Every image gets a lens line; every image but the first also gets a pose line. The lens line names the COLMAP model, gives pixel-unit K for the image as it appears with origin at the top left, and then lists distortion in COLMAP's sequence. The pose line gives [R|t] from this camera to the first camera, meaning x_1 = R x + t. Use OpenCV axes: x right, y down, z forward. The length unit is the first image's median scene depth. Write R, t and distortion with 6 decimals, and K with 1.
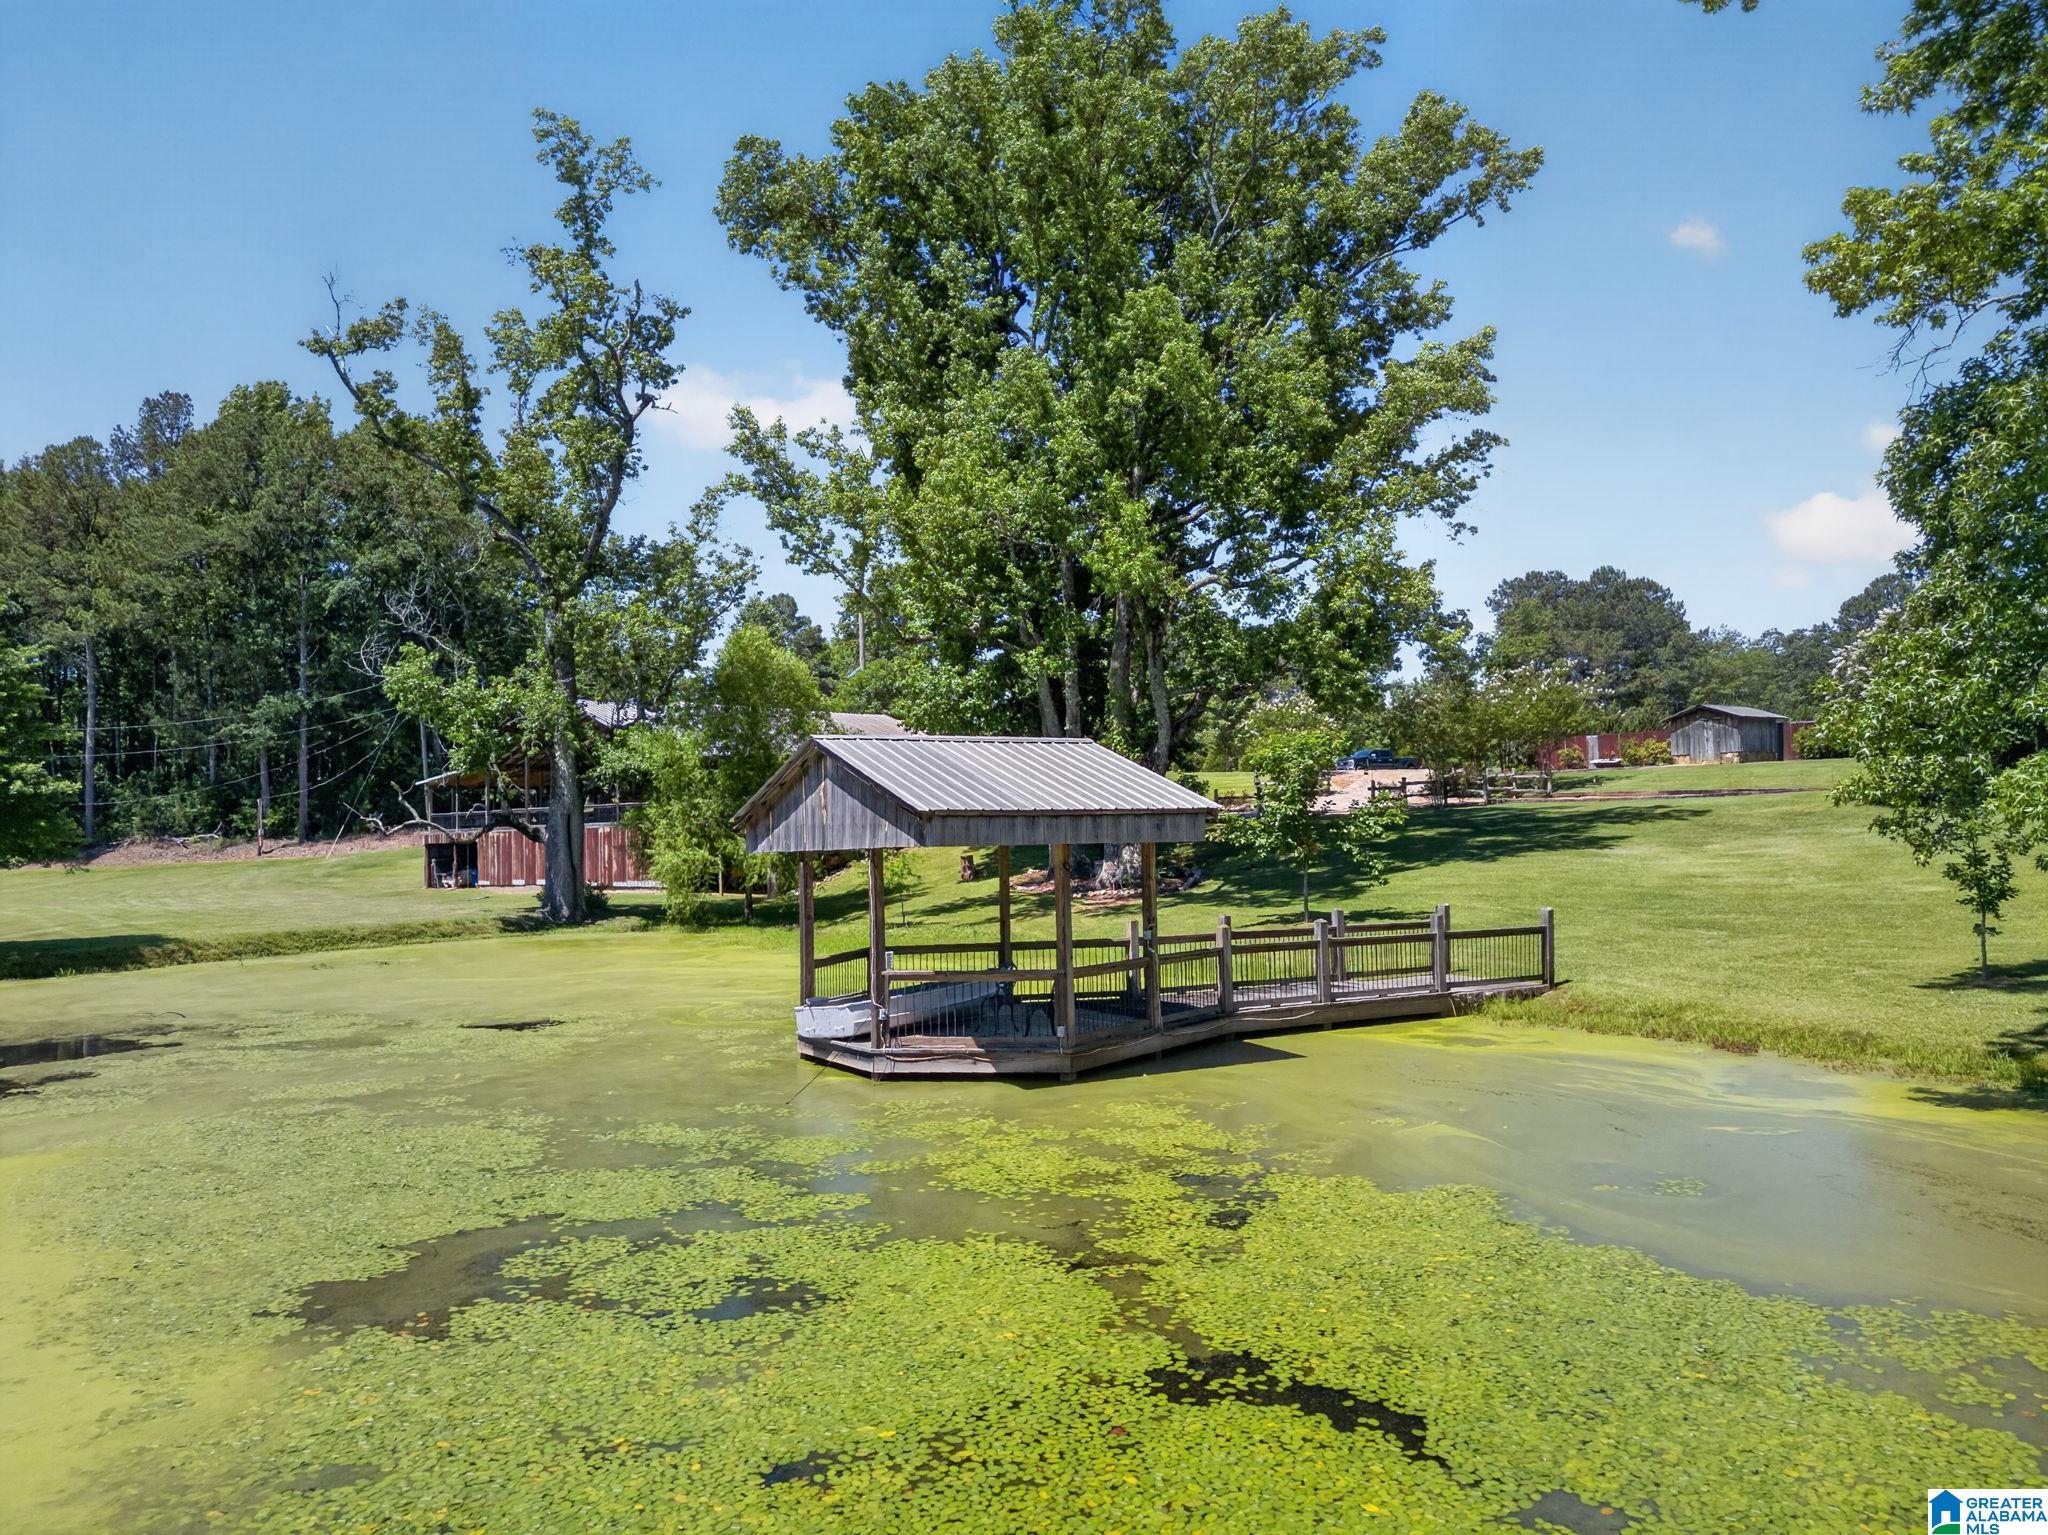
lens RADIAL K [[1481.6, 0, 1022.7], [0, 1481.6, 766.6], [0, 0, 1]] dist [0.054084, -0.041034]
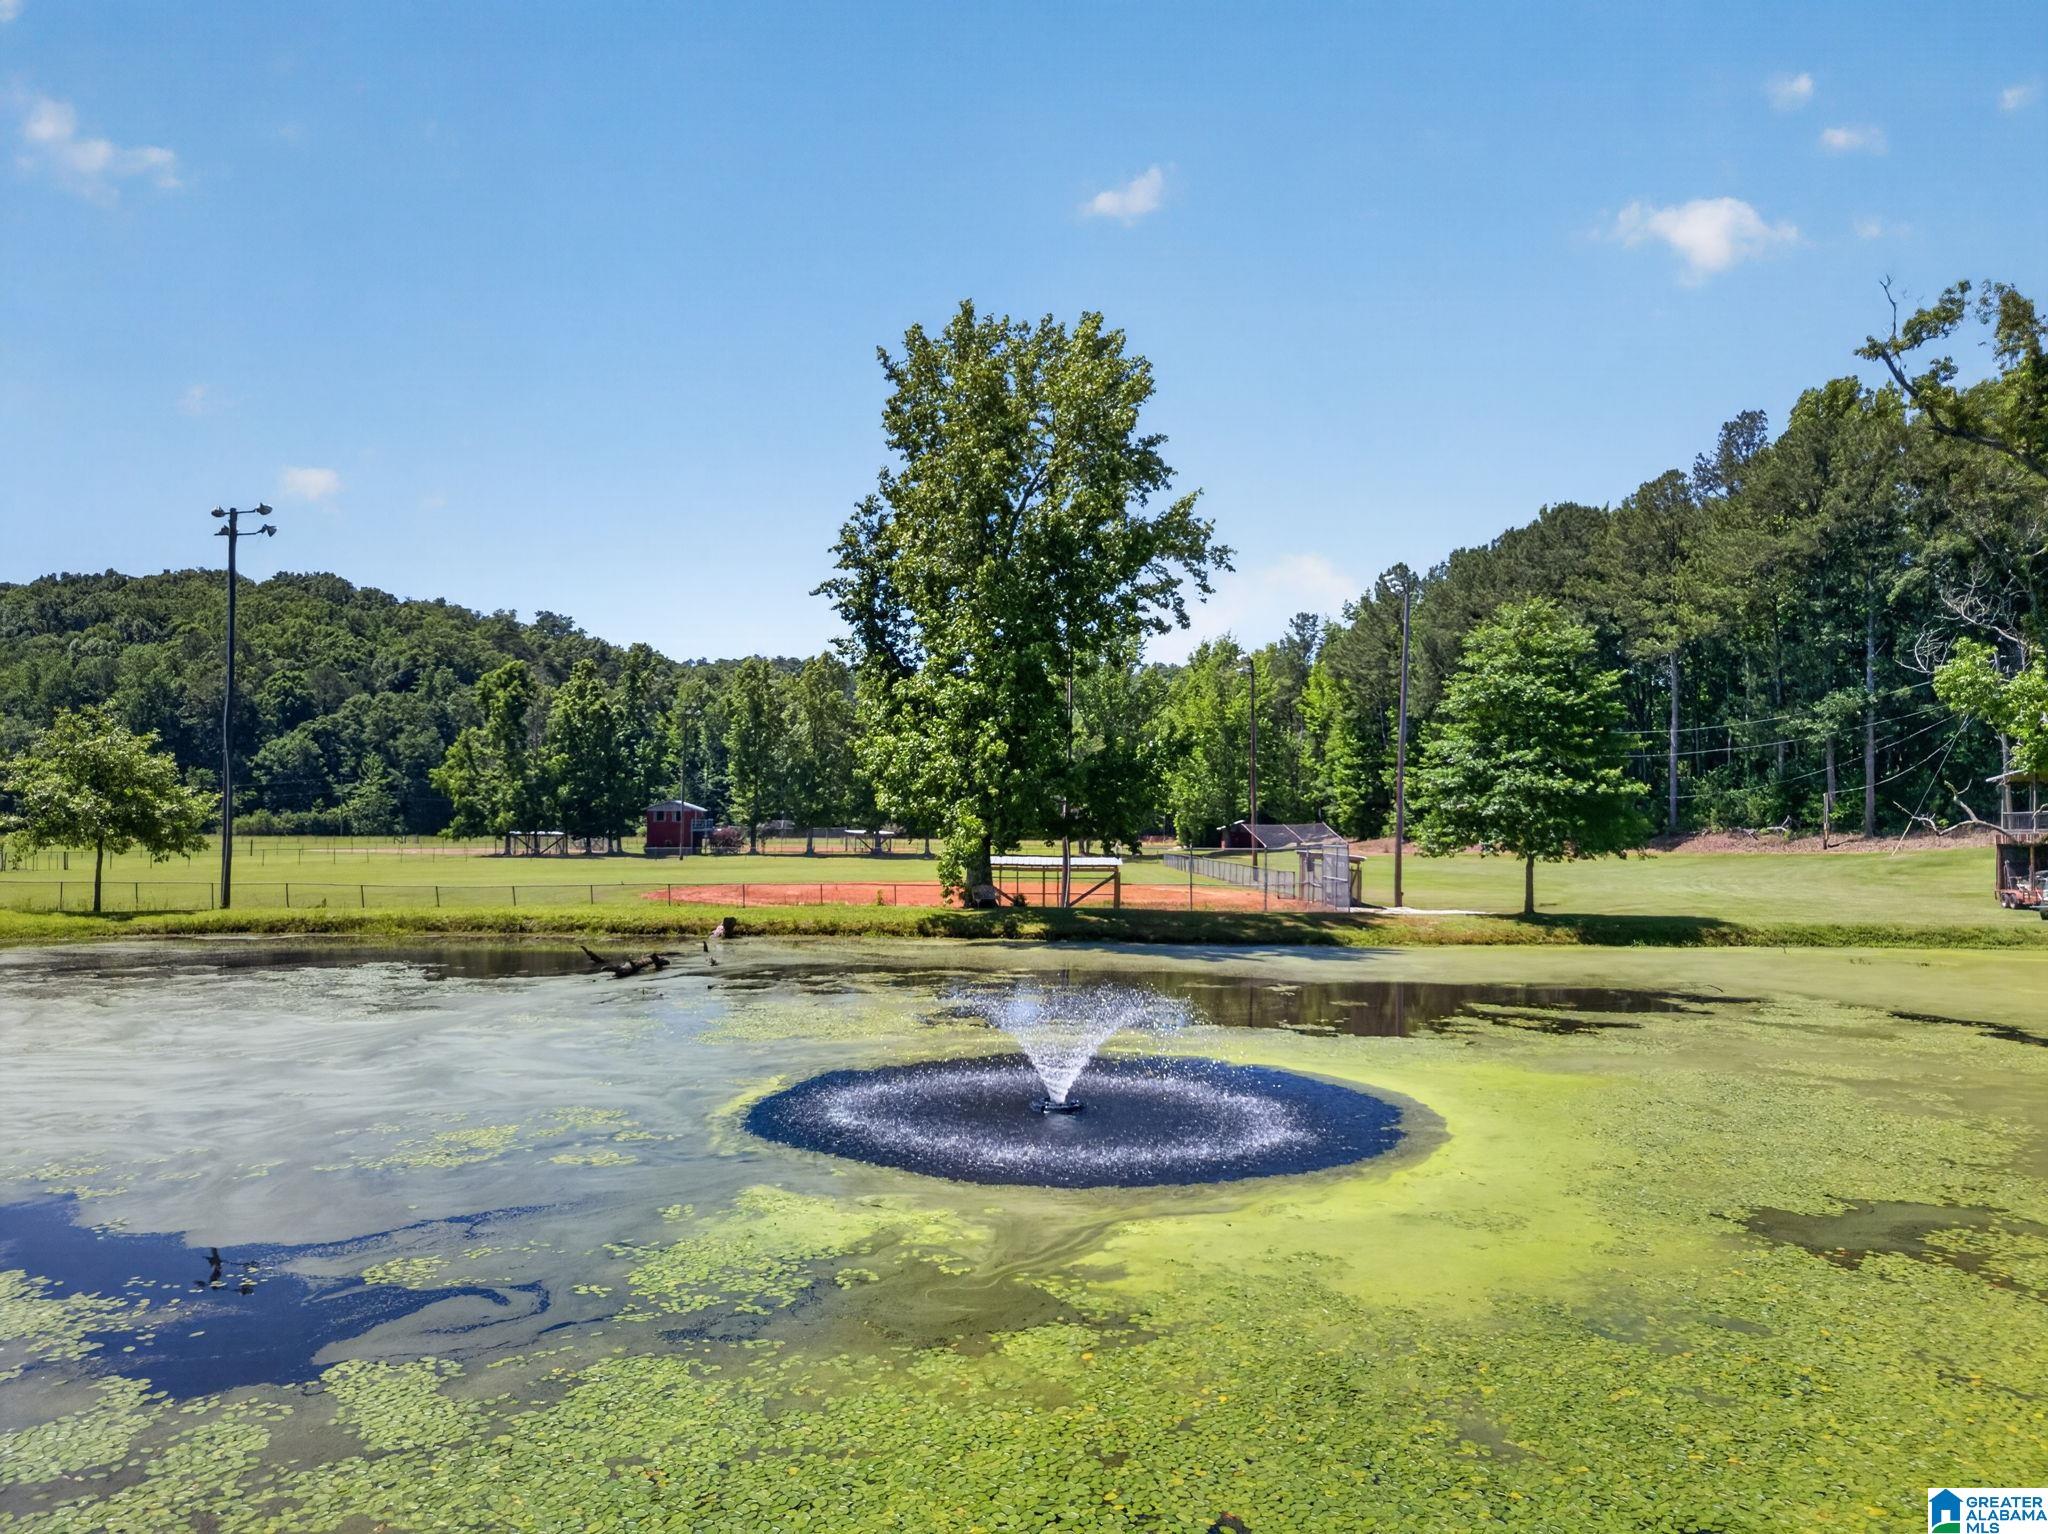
lens RADIAL K [[1481.6, 0, 1025.3], [0, 1481.6, 818.0], [0, 0, 1]] dist [0.054084, -0.041034]
pose [[0.562222, 0.019260, -0.826762, 0.055046], [0.015271, 0.999317, 0.033664, -0.008410], [0.826845, -0.031552, 0.561543, -0.053120]]
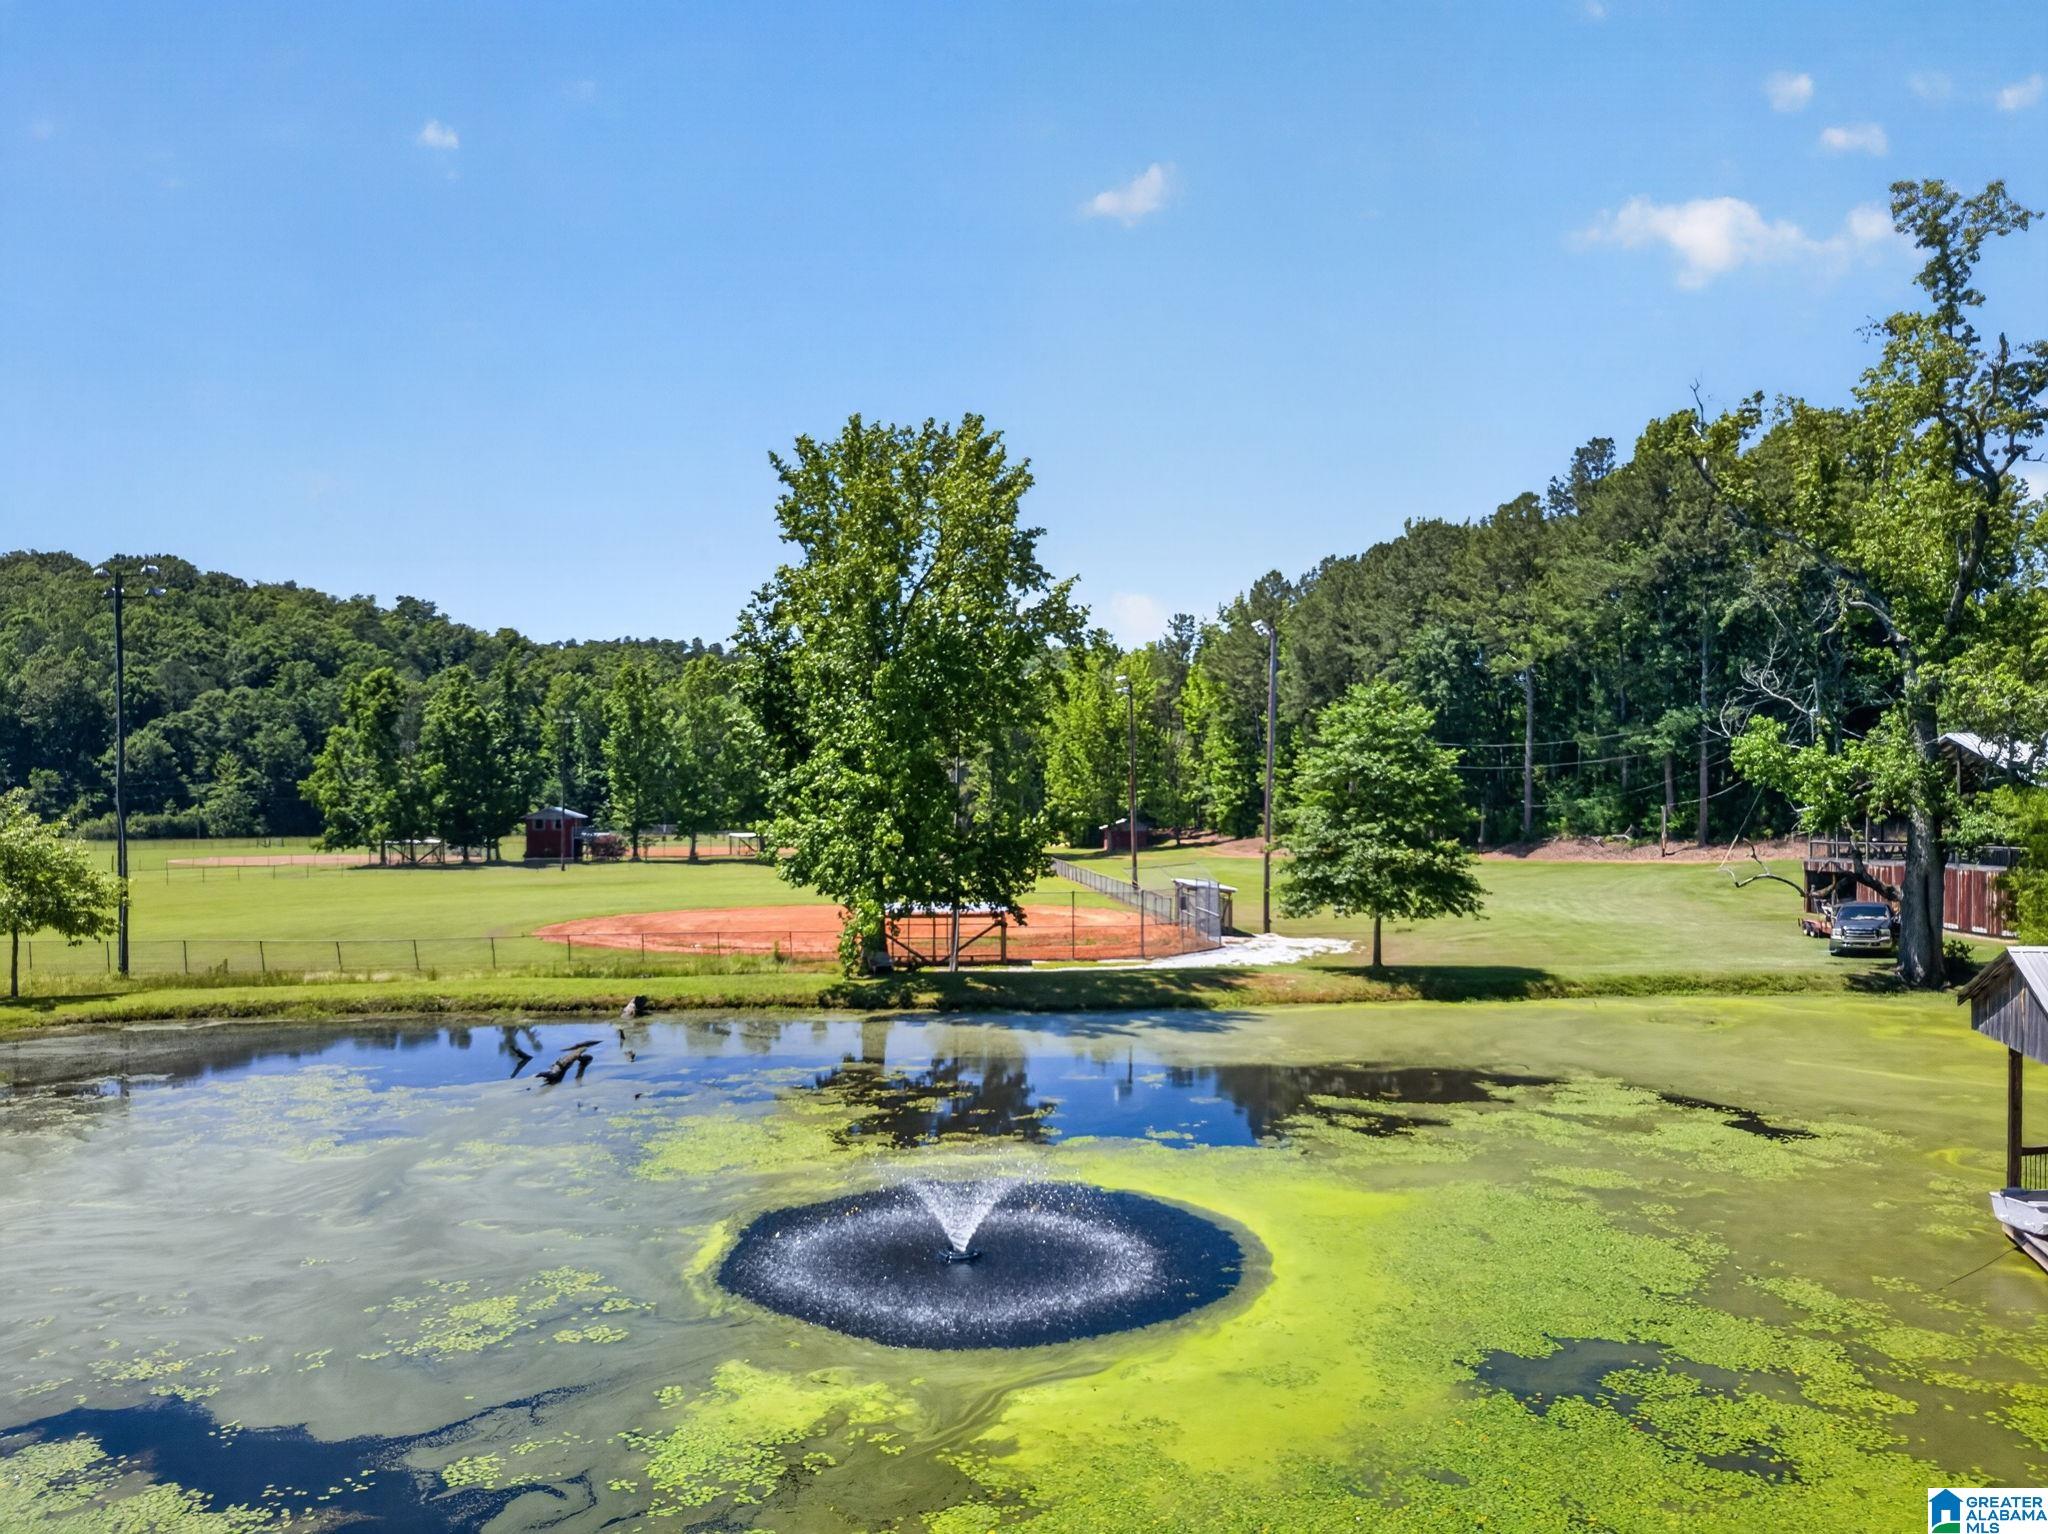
lens RADIAL K [[1529.2, 0, 1017.8], [0, 1529.2, 831.5], [0, 0, 1]] dist [0.046715, -0.024898]
pose [[0.621841, 0.046136, -0.781783, 0.132383], [0.022226, 0.996821, 0.076505, -0.096426], [0.782828, -0.064949, 0.618839, -0.113358]]
